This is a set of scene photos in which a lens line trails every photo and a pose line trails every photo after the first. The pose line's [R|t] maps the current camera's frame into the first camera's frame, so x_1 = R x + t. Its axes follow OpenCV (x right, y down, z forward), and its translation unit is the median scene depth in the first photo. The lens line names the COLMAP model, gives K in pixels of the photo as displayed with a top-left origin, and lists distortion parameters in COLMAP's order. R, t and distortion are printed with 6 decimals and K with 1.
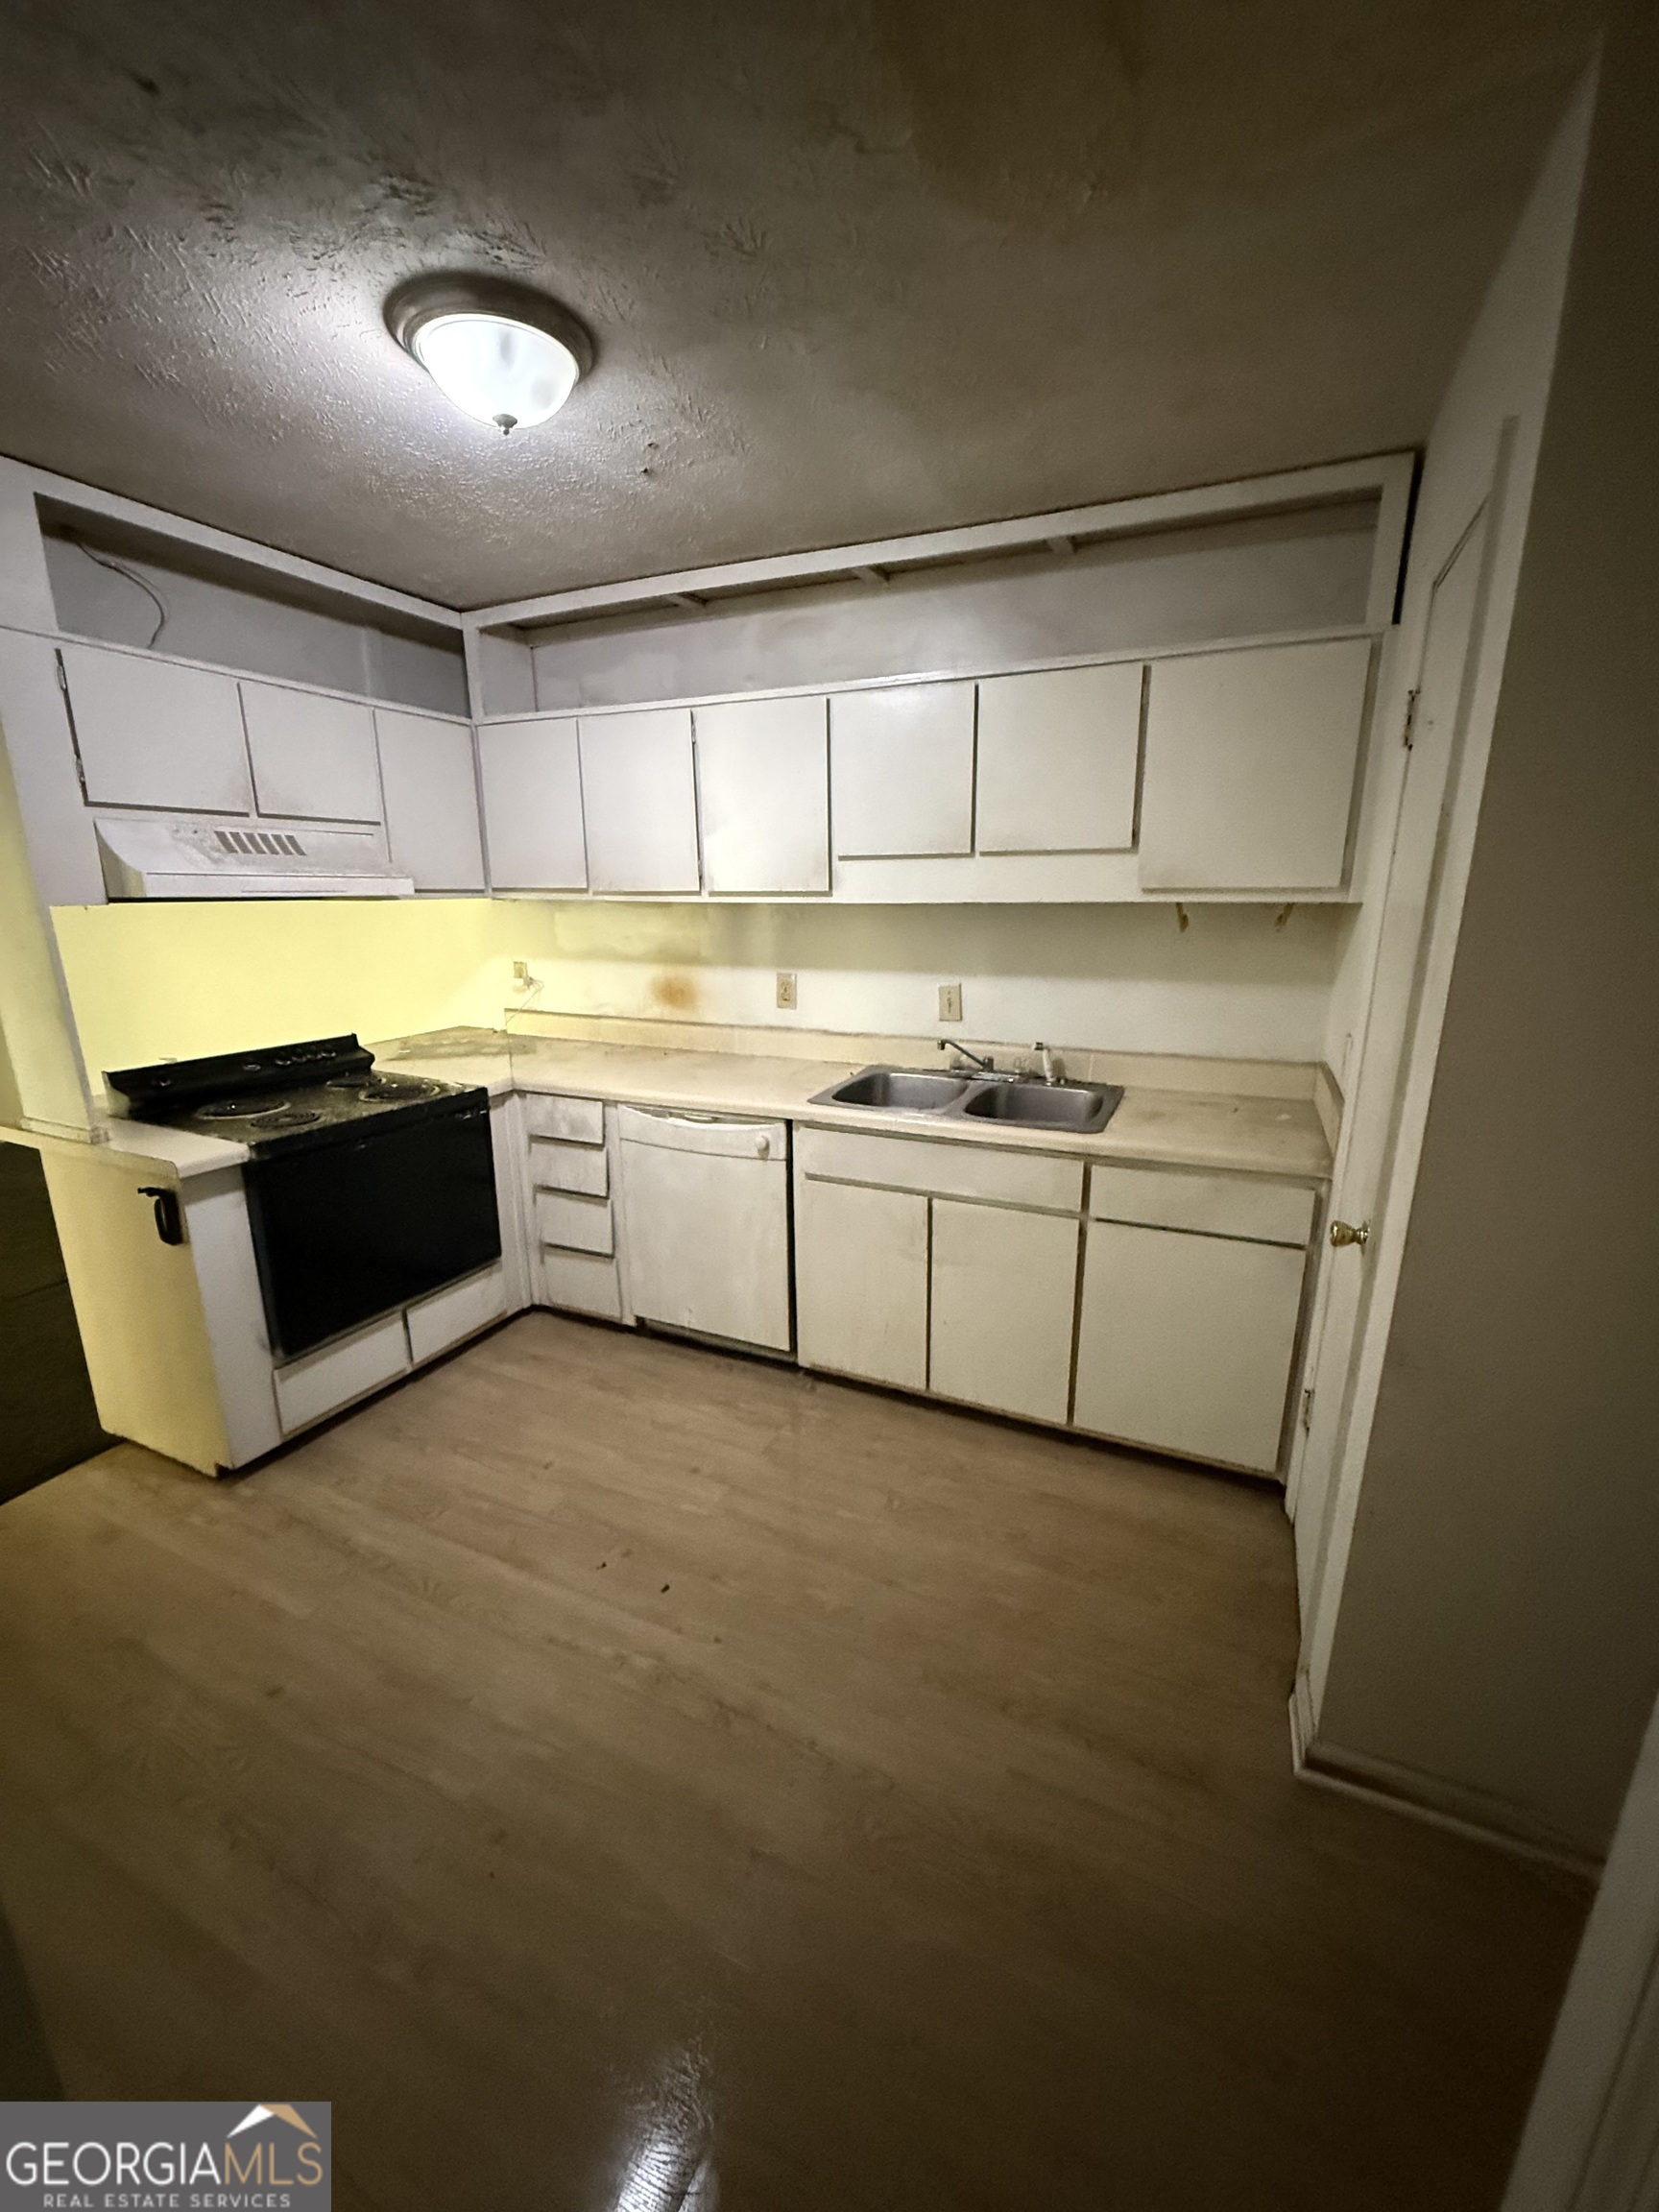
lens RADIAL K [[880.2, 0, 832.0], [0, 880.2, 1102.3], [0, 0, 1]] dist [-0.004473, 0.000076]
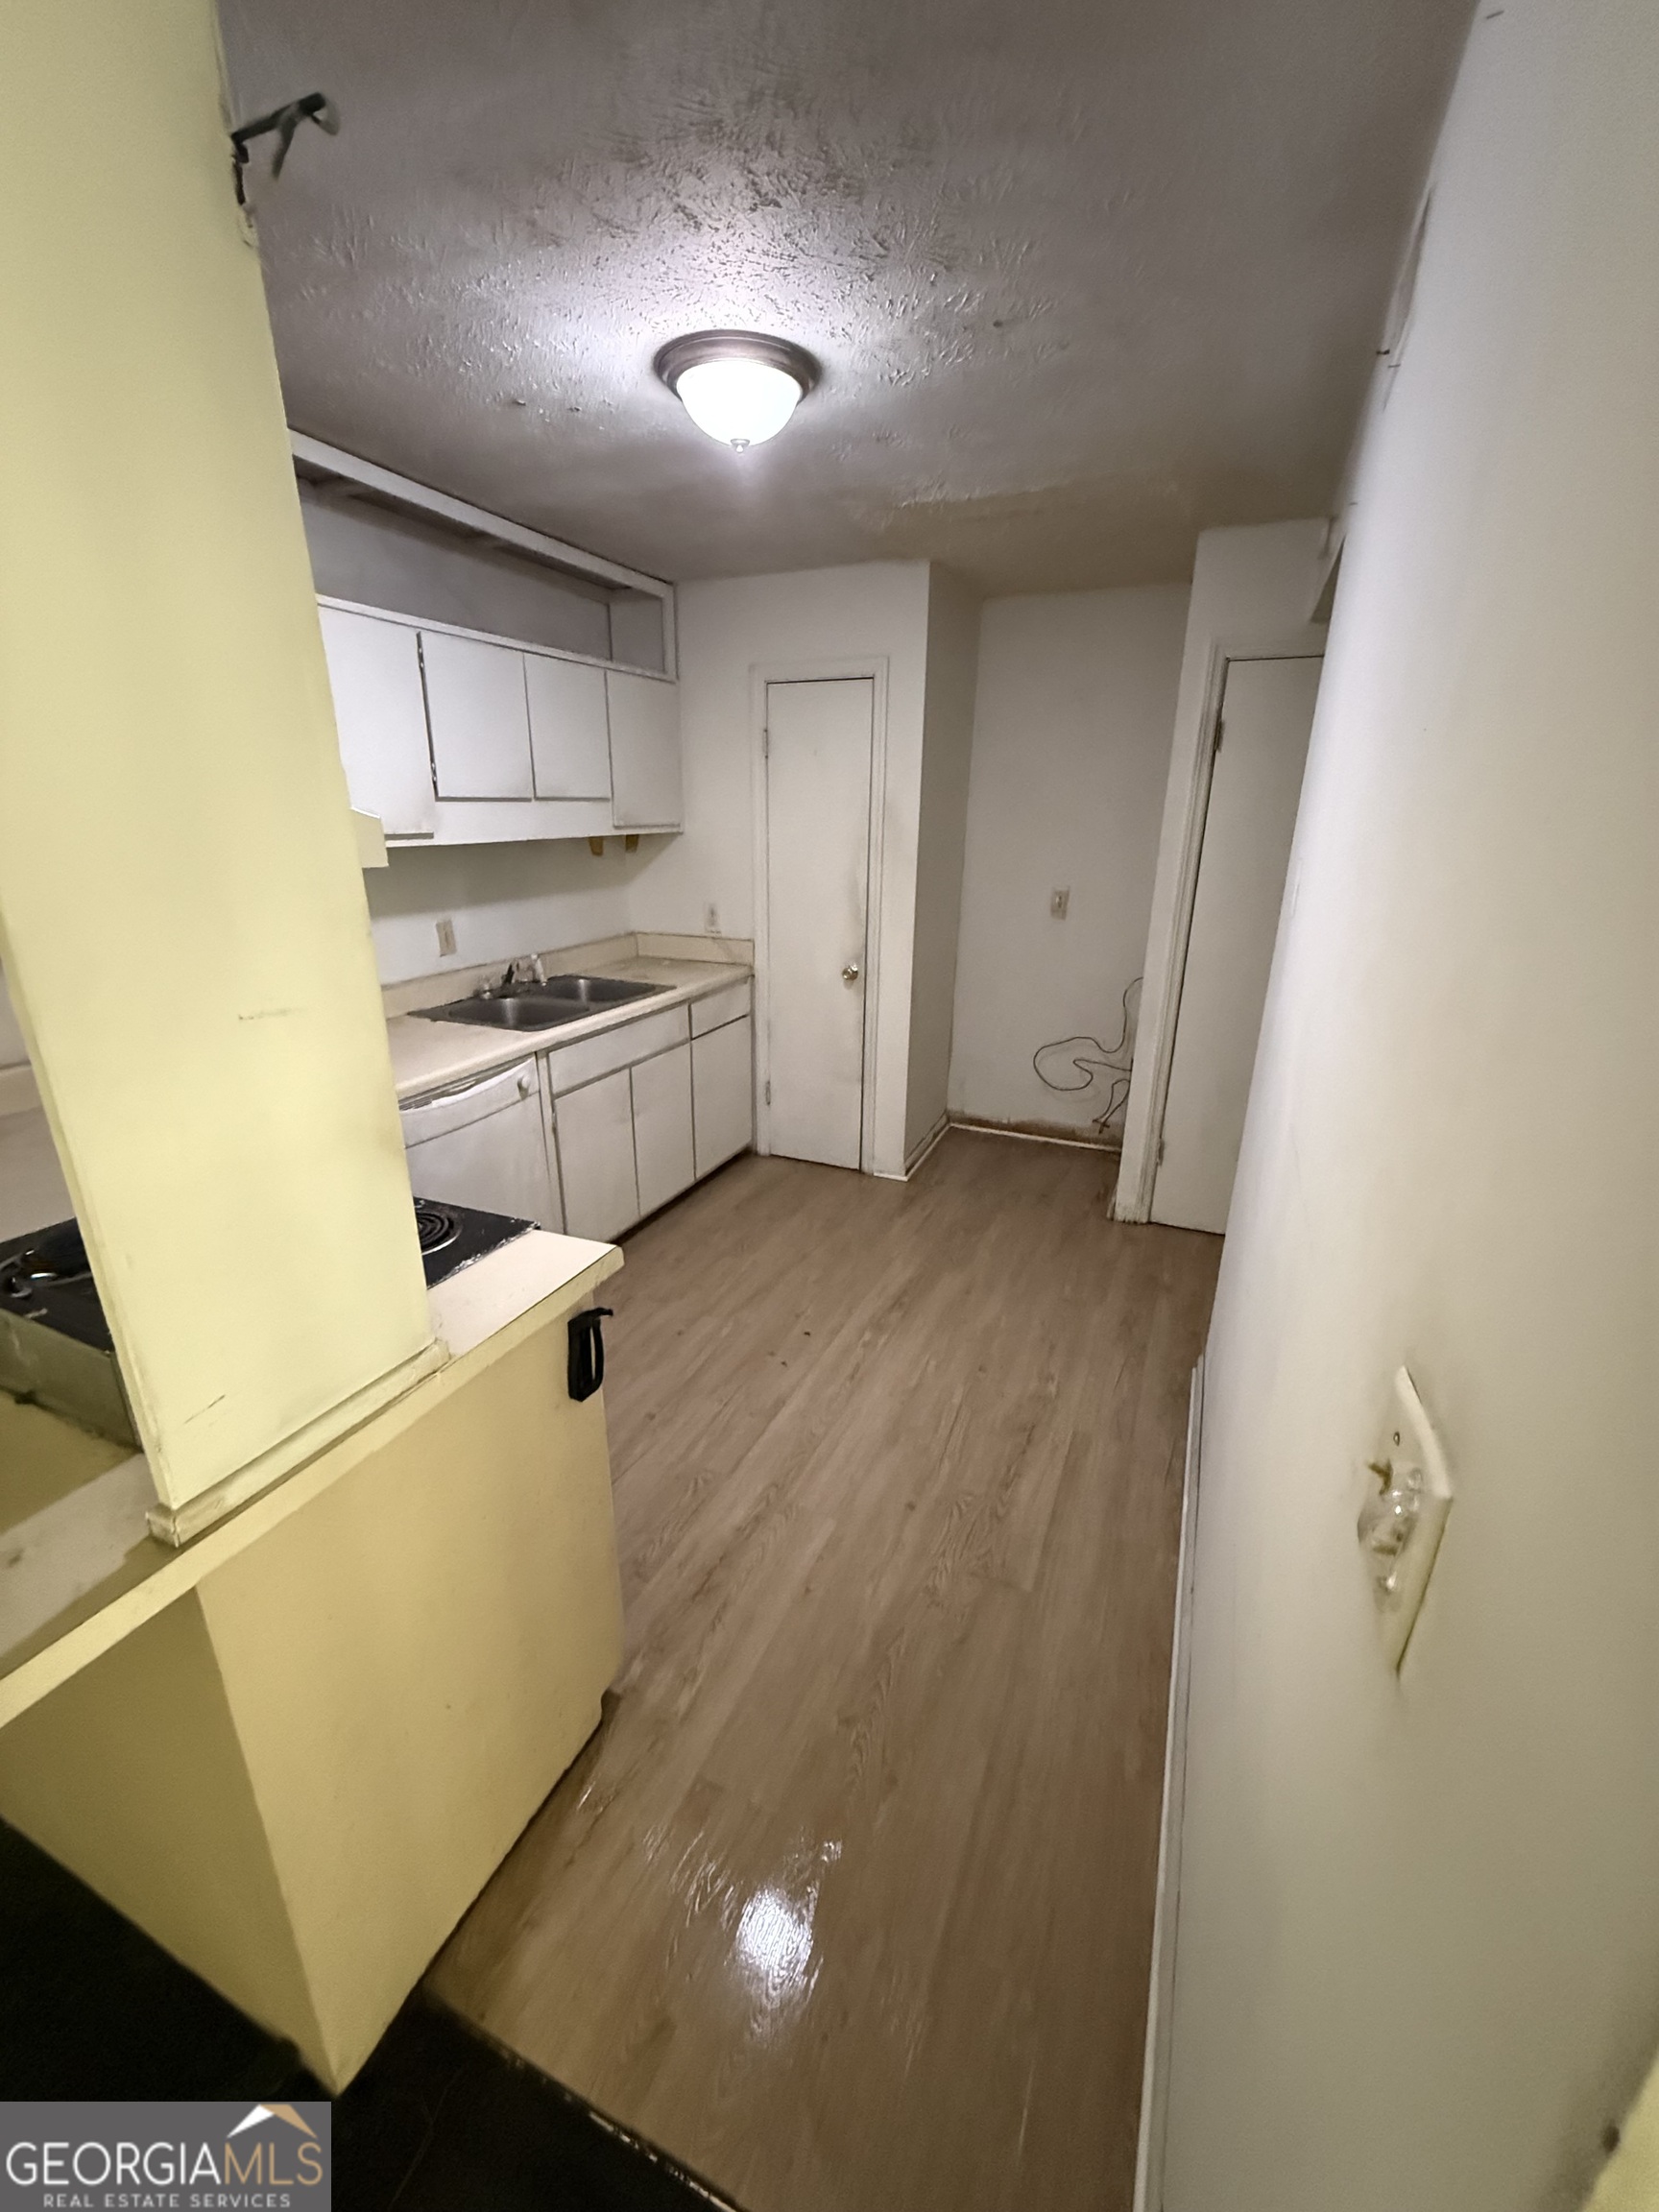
lens RADIAL K [[880.2, 0, 818.7], [0, 880.2, 1106.8], [0, 0, 1]] dist [-0.004473, 0.000076]
pose [[-0.008119, -0.315111, 0.949020, -1.128768], [0.241550, 0.920329, 0.307651, -0.170037], [-0.970355, 0.231733, 0.068643, 0.636523]]
